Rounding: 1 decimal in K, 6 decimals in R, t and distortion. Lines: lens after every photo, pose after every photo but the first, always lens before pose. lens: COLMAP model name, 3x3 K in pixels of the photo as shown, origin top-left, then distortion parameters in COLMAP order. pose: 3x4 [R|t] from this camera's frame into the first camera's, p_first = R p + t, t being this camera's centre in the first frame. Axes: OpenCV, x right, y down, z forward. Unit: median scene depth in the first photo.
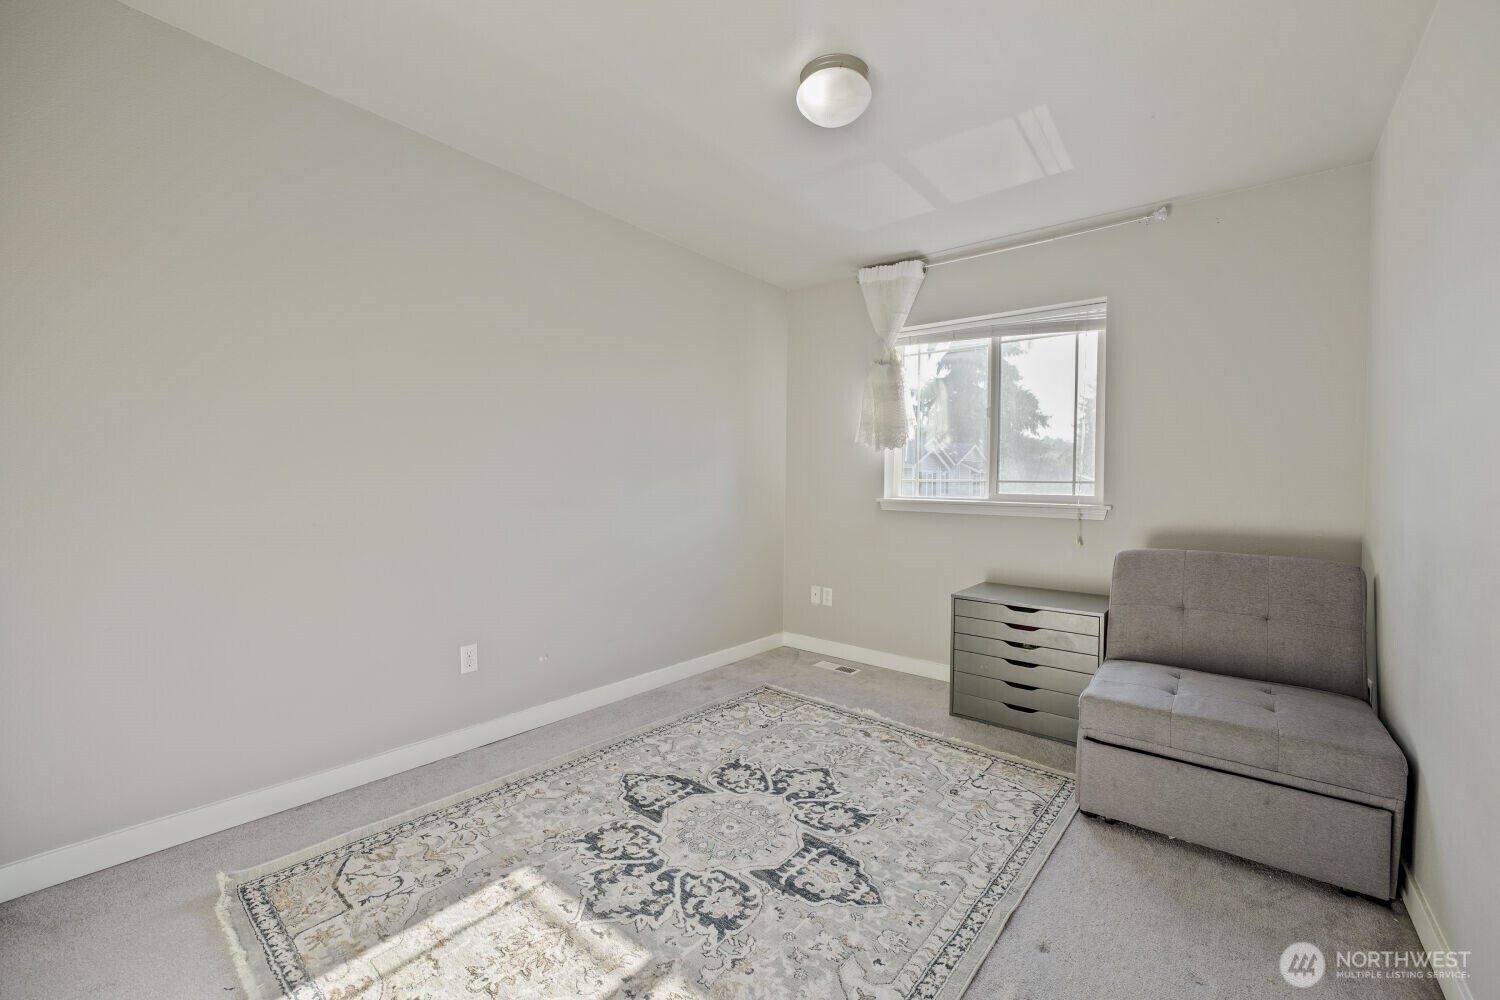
lens RADIAL K [[595.5, 0, 740.1], [0, 595.5, 504.5], [0, 0, 1]] dist [-0.013956, 0.000330]
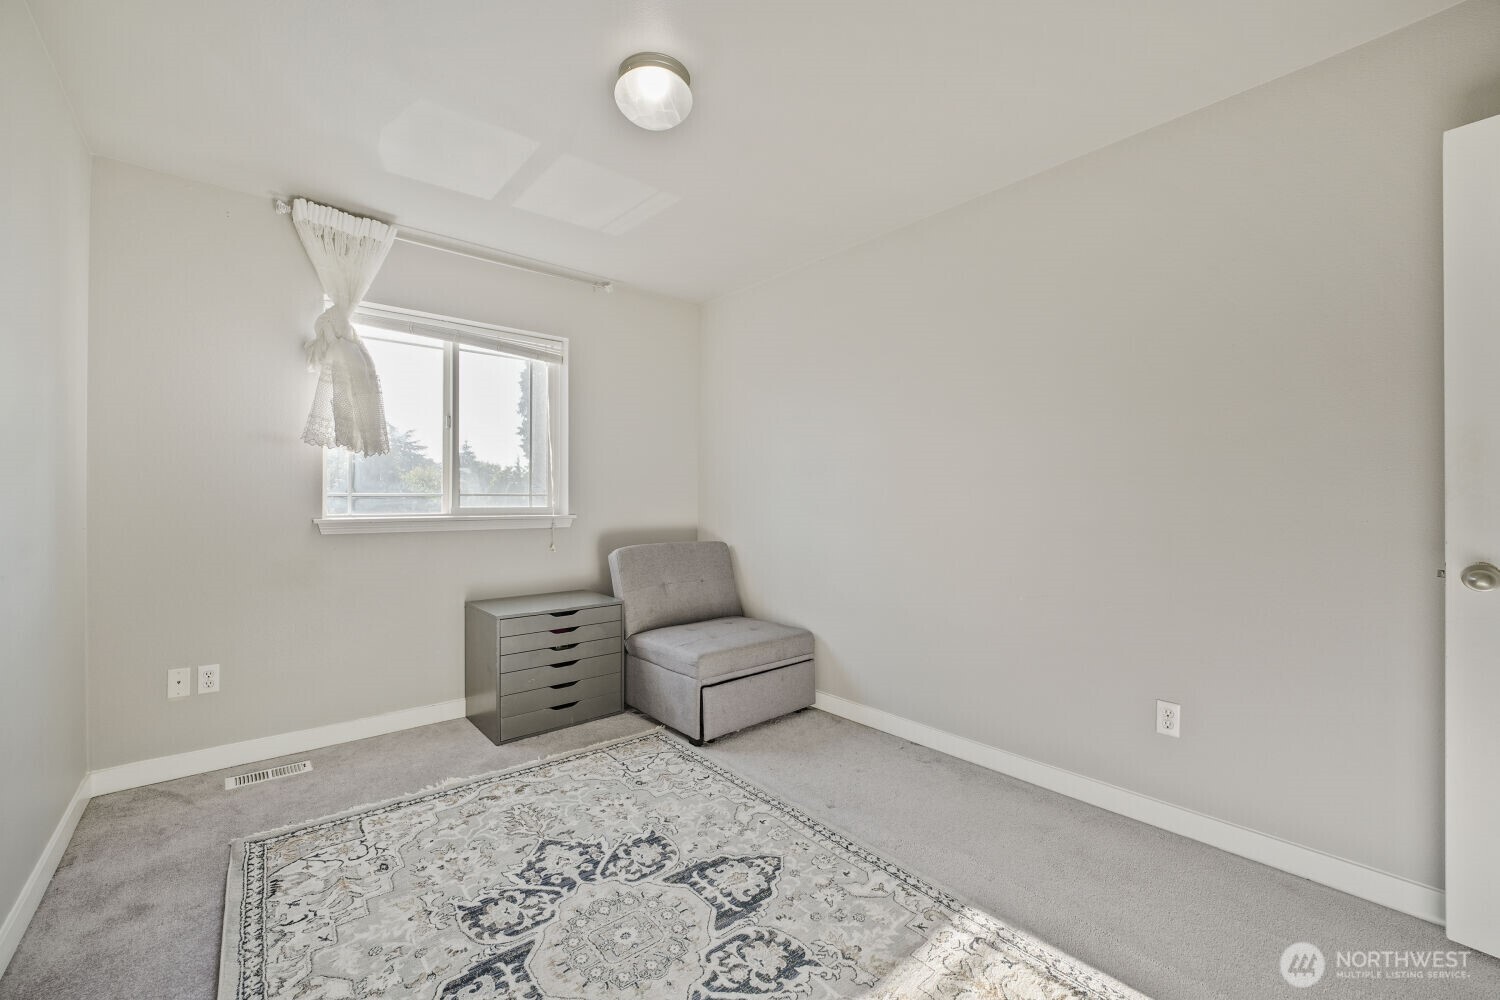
lens RADIAL K [[595.5, 0, 743.0], [0, 595.5, 503.7], [0, 0, 1]] dist [-0.013956, 0.000330]
pose [[0.194078, -0.023983, 0.980693, -0.578912], [0.039619, 0.999077, 0.016592, -0.031314], [-0.980186, 0.035634, 0.194849, 0.518767]]
